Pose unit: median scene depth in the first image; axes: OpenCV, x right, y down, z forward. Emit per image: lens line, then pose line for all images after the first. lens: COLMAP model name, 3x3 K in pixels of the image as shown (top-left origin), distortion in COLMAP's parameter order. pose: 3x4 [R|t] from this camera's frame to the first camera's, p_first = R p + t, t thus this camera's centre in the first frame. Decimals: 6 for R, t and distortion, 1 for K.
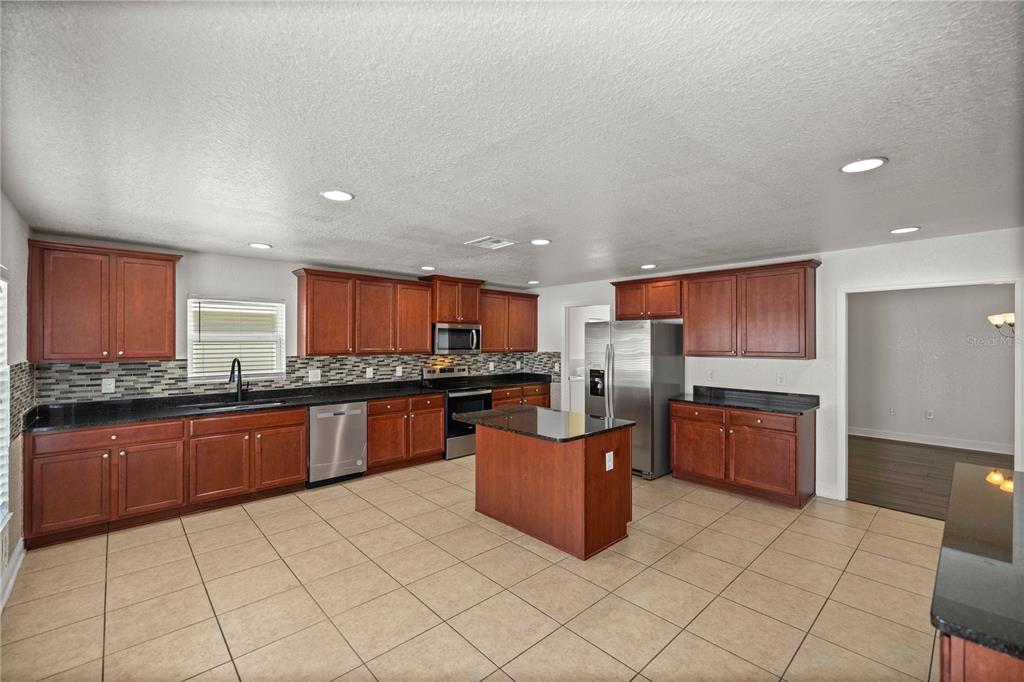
lens RADIAL K [[428.6, 0, 510.8], [0, 428.6, 349.1], [0, 0, 1]] dist [0.001735, 0.000045]
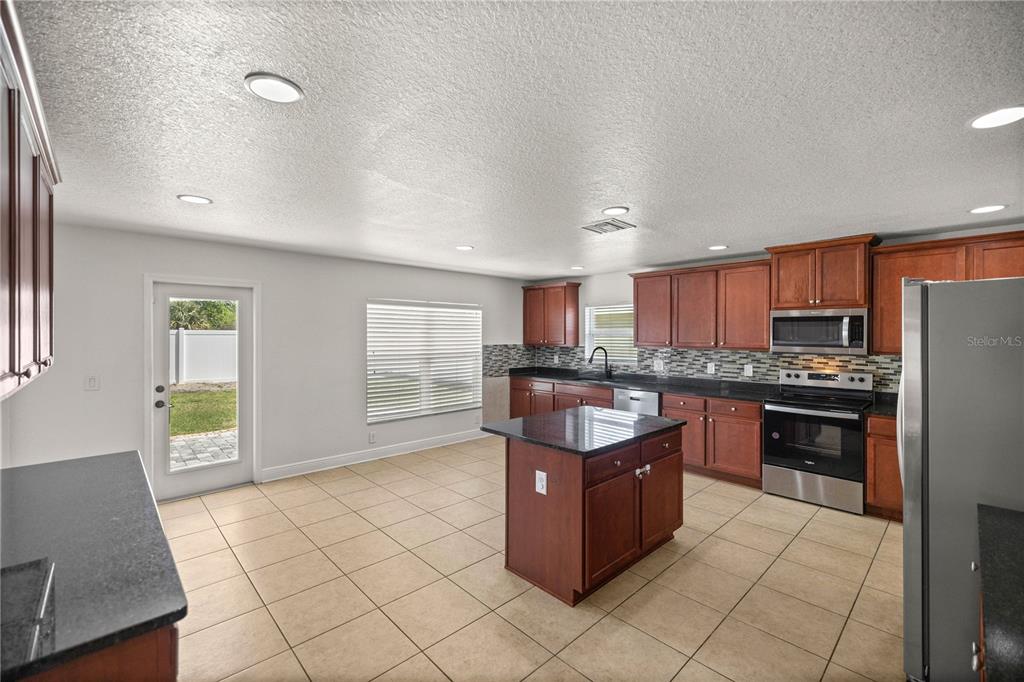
lens RADIAL K [[435.8, 0, 513.4], [0, 435.8, 334.5], [0, 0, 1]] dist [0.008792, 0.000021]
pose [[0.012973, -0.001430, -0.999915, 0.662957], [-0.017933, 0.999838, -0.001663, -0.010628], [0.999755, 0.017953, 0.012945, 0.583221]]
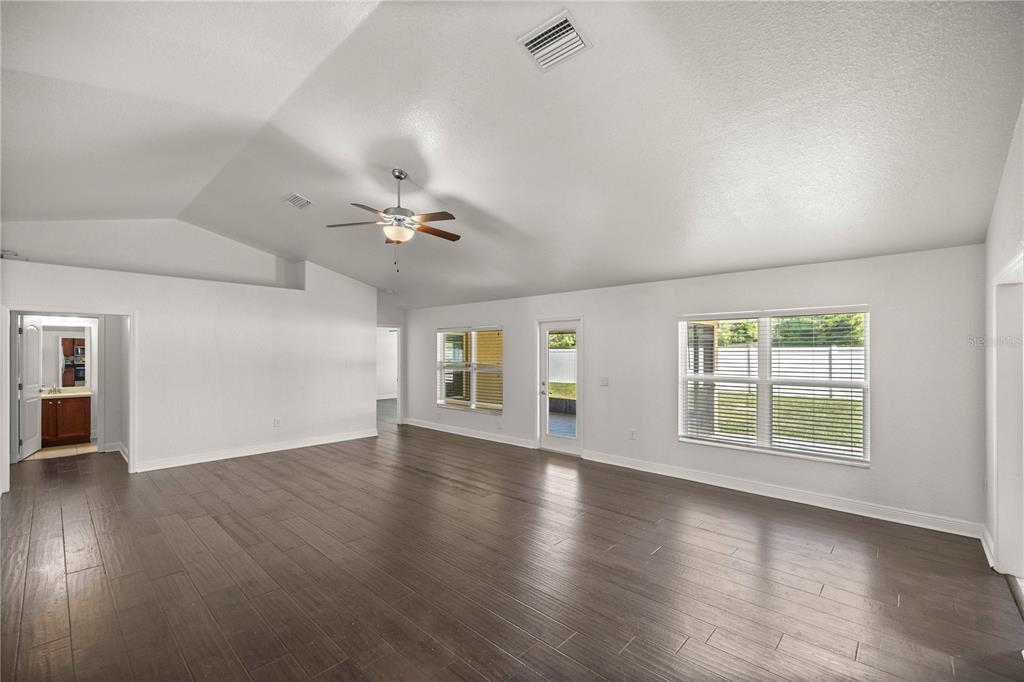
lens RADIAL K [[428.6, 0, 510.8], [0, 428.6, 349.1], [0, 0, 1]] dist [0.001735, 0.000045]
pose [[-0.997488, 0.001449, -0.070817, -1.593770], [0.000826, 0.999961, 0.008828, -0.047298], [0.070827, 0.008747, -0.997450, 3.120070]]
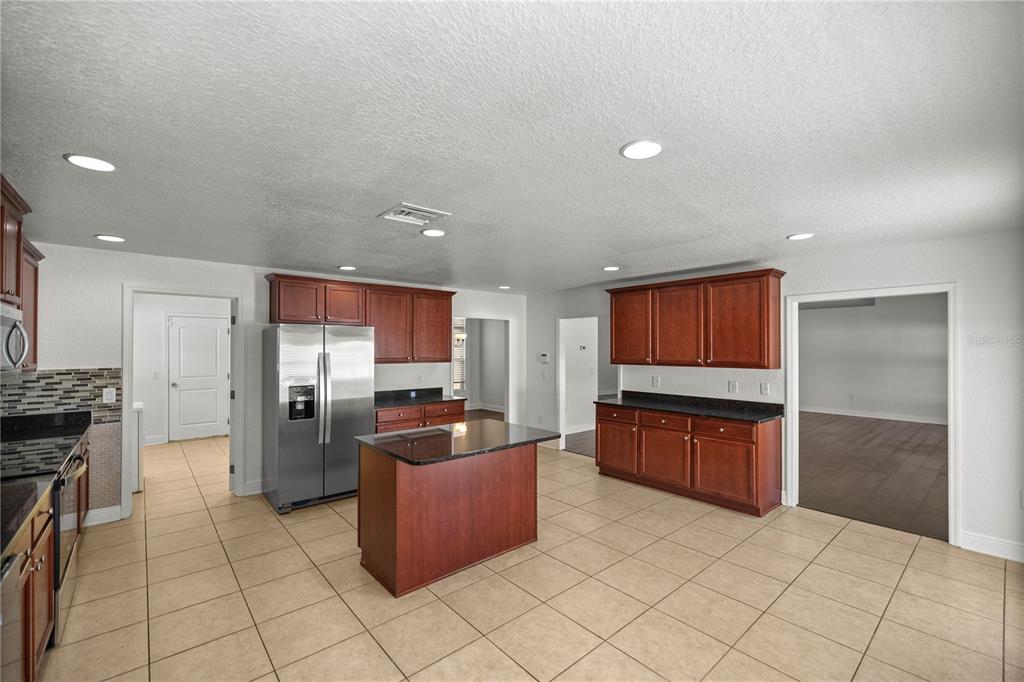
lens RADIAL K [[428.6, 0, 510.8], [0, 428.6, 349.1], [0, 0, 1]] dist [0.001735, 0.000045]
pose [[0.038270, -0.002202, 0.999265, -0.573593], [0.017945, 0.999838, 0.001516, -0.013043], [-0.999106, 0.017873, 0.038303, 0.595778]]
